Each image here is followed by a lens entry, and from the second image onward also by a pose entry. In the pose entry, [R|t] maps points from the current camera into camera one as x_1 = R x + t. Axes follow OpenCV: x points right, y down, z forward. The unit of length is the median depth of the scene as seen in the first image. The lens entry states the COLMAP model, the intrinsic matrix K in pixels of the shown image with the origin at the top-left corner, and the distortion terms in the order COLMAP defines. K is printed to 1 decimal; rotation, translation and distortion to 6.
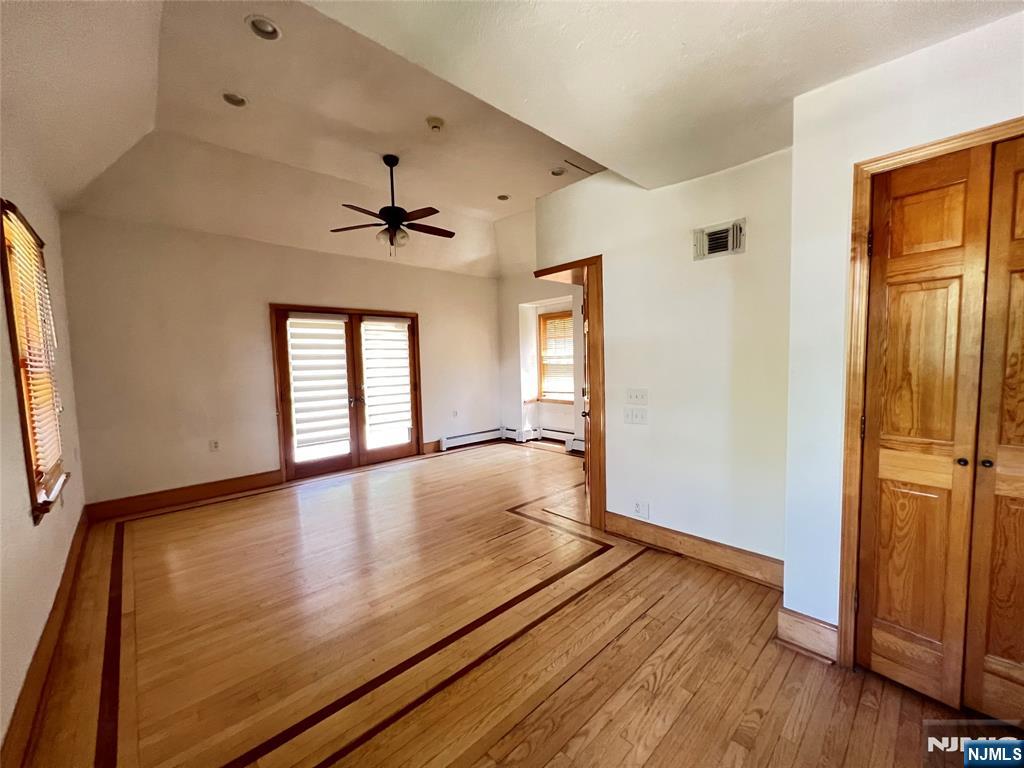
lens RADIAL K [[409.5, 0, 509.5], [0, 409.5, 388.7], [0, 0, 1]] dist [-0.000586, -0.000421]
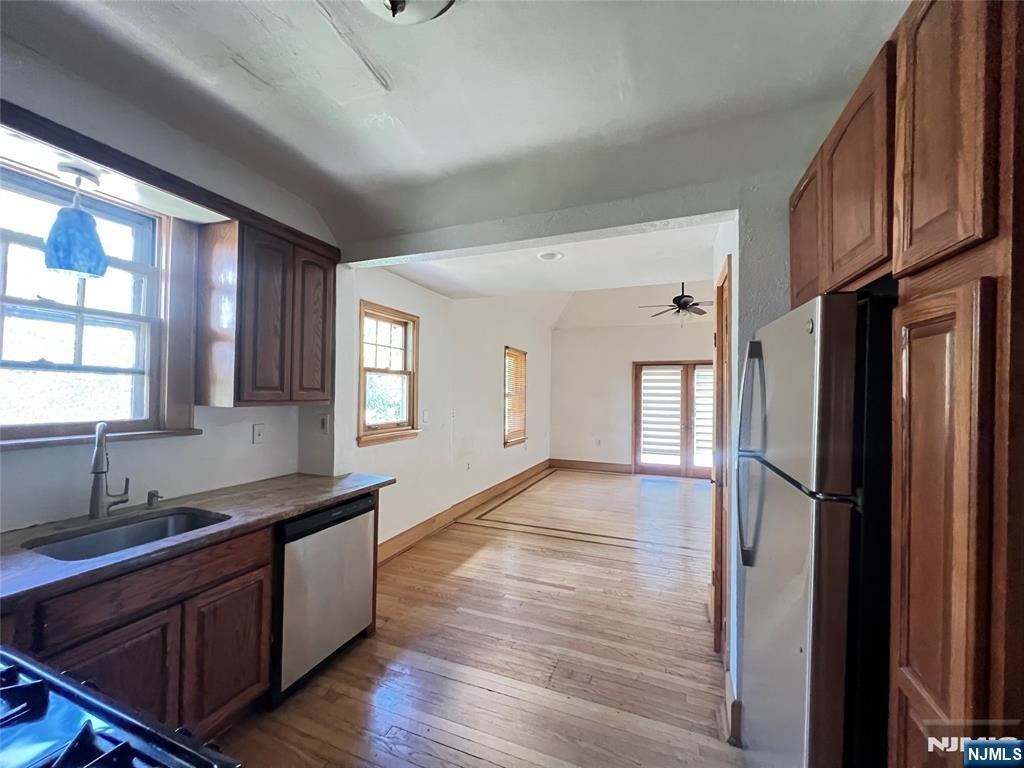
lens RADIAL K [[409.5, 0, 509.4], [0, 409.5, 386.2], [0, 0, 1]] dist [-0.000586, -0.000421]
pose [[0.424843, 0.016179, -0.905122, 2.273182], [-0.090569, 0.995584, -0.024714, -0.077371], [0.900725, 0.092475, 0.424432, -0.427211]]
